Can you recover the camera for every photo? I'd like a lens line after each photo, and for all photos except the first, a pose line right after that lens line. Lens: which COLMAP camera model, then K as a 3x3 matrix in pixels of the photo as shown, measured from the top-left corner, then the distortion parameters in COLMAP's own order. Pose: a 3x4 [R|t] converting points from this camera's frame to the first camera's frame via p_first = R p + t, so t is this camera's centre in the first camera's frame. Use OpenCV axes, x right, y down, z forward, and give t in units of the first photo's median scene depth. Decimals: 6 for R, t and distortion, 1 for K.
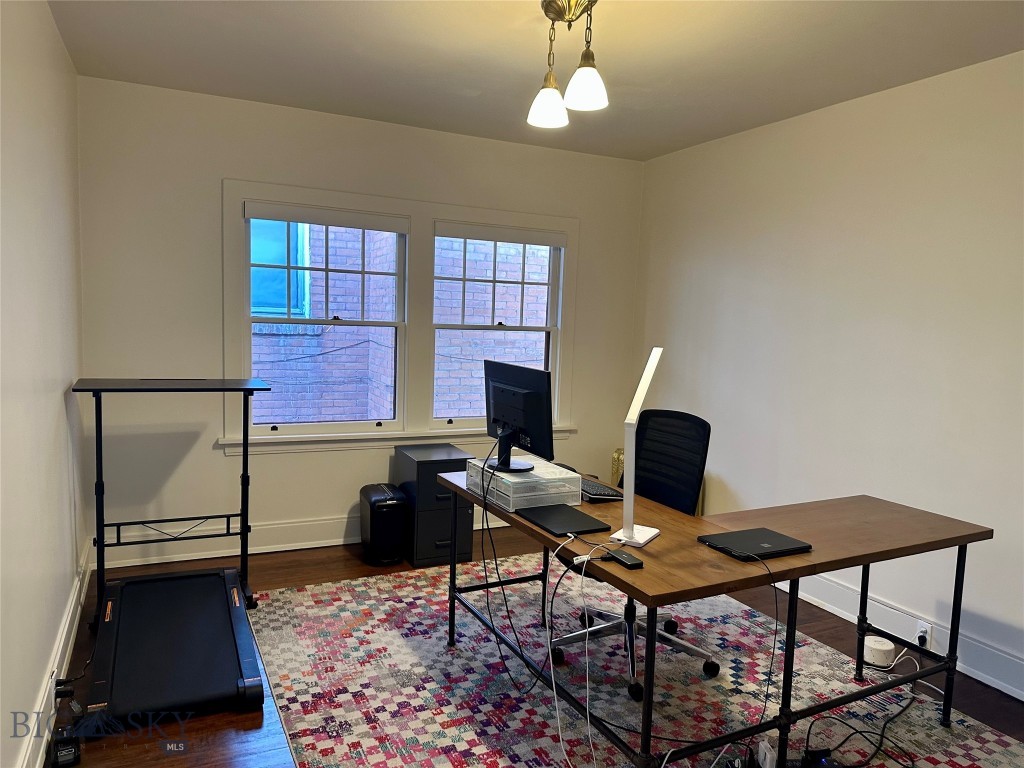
lens RADIAL K [[718.1, 0, 512.0], [0, 718.1, 384.0], [0, 0, 1]] dist [0.148509, -0.241807]
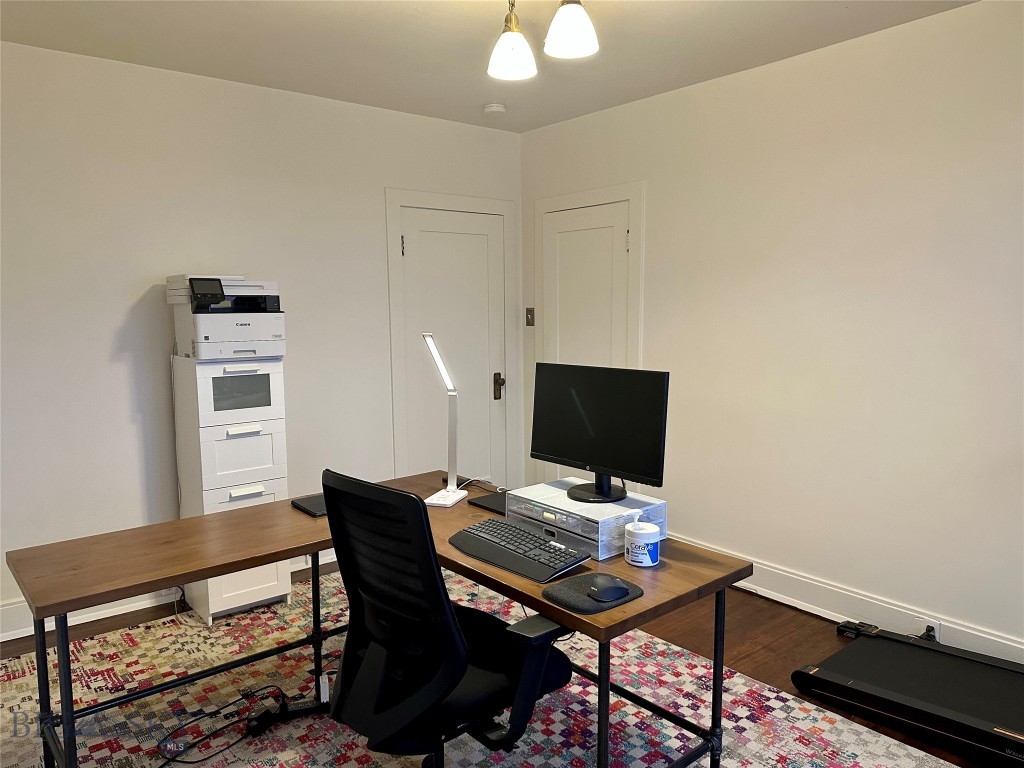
lens RADIAL K [[718.1, 0, 512.0], [0, 718.1, 384.0], [0, 0, 1]] dist [0.148509, -0.241807]
pose [[-0.971844, -0.004438, -0.235583, 0.292323], [-0.052579, 0.978696, 0.198467, -0.164341], [0.229684, 0.205266, -0.951373, 1.790814]]
